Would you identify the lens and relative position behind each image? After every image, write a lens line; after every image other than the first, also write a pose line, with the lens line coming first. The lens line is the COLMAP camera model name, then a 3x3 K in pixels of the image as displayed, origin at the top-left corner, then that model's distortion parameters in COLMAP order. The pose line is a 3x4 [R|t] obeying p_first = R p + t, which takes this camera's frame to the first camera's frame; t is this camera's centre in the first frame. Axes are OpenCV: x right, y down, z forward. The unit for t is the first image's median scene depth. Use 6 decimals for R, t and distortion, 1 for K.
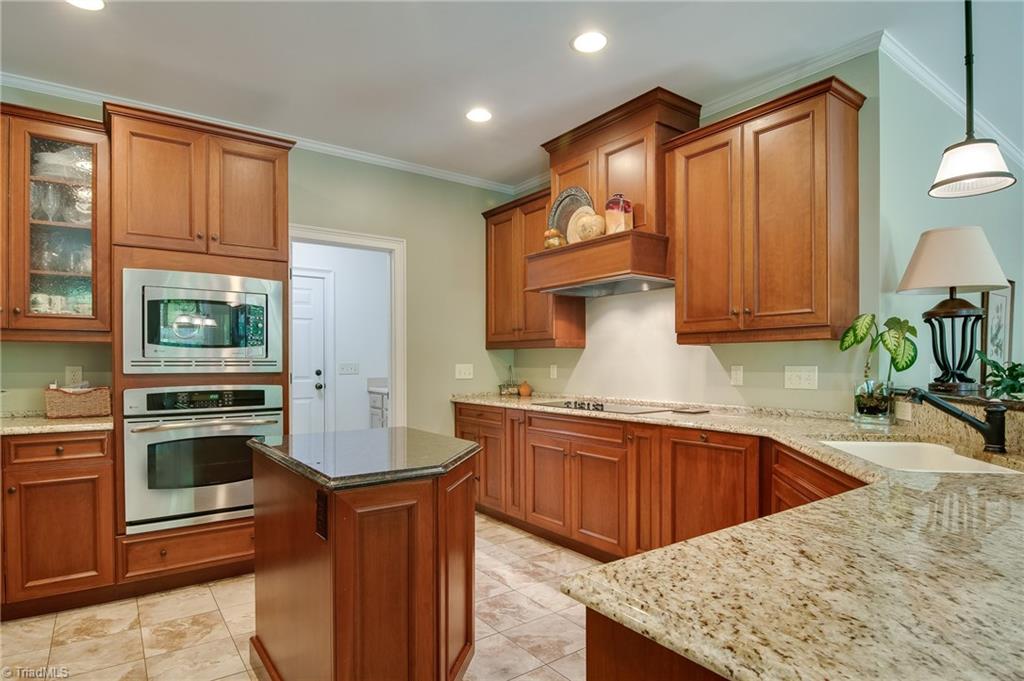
lens RADIAL K [[559.8, 0, 509.4], [0, 559.8, 367.7], [0, 0, 1]] dist [-0.006850, -0.007984]
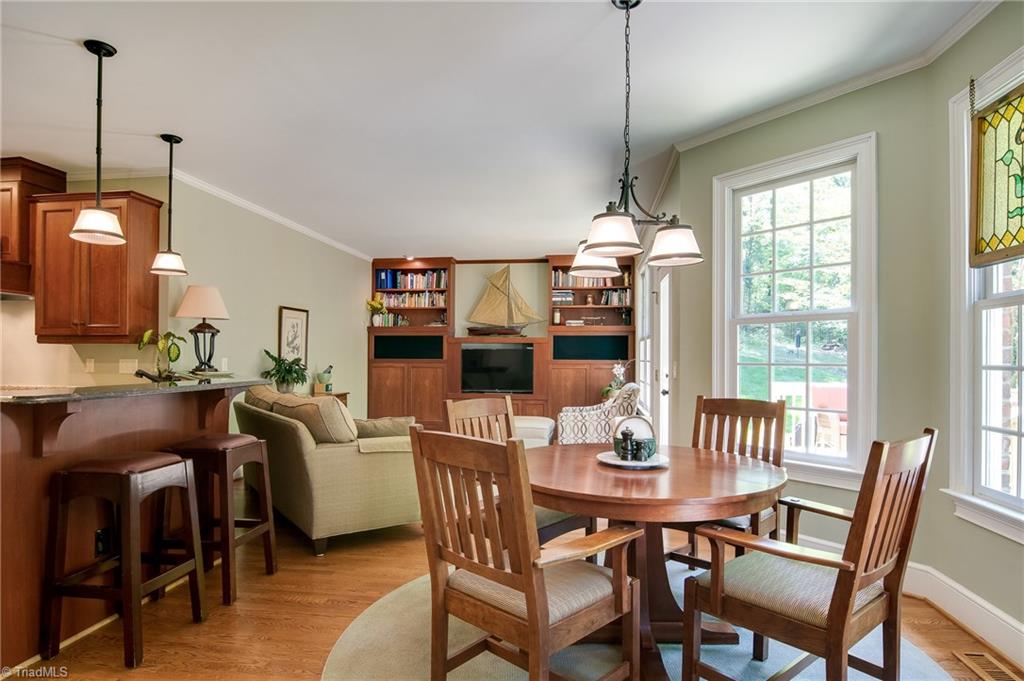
lens RADIAL K [[559.8, 0, 506.8], [0, 559.8, 354.5], [0, 0, 1]] dist [-0.006850, -0.007984]
pose [[0.700262, 0.008253, 0.713838, 0.138882], [0.000722, 0.999924, -0.012268, 0.003724], [-0.713885, 0.009106, 0.700204, -0.813987]]
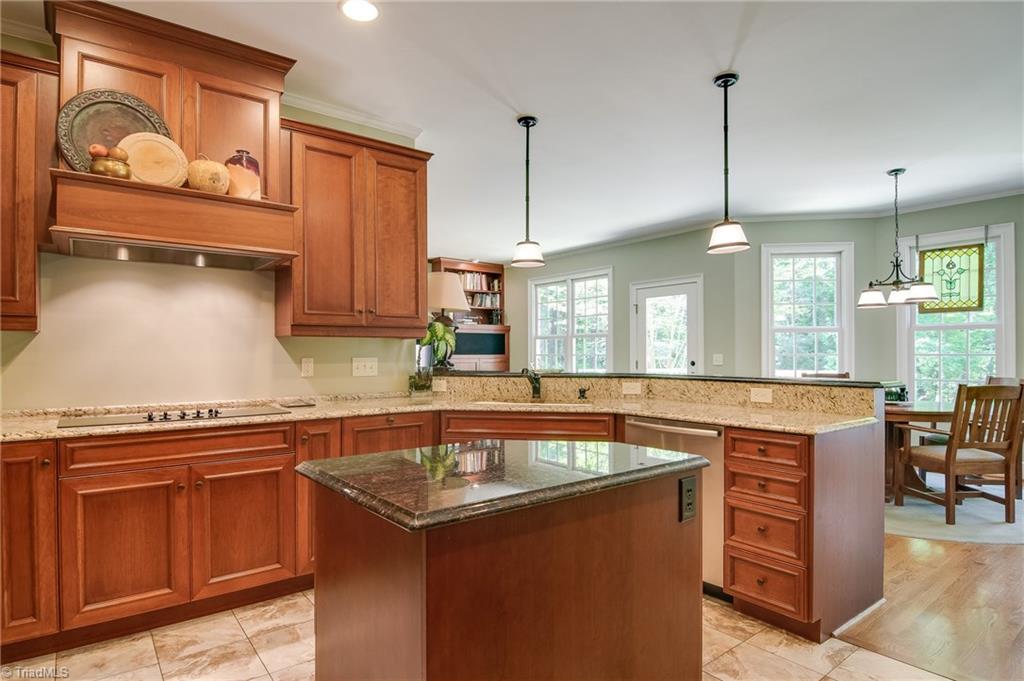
lens RADIAL K [[559.8, 0, 513.1], [0, 559.8, 354.5], [0, 0, 1]] dist [-0.006850, -0.007984]
pose [[-0.036322, -0.001241, 0.999339, -0.683331], [0.013754, 0.999904, 0.001742, -0.006864], [-0.999245, 0.013809, -0.036302, 0.677923]]
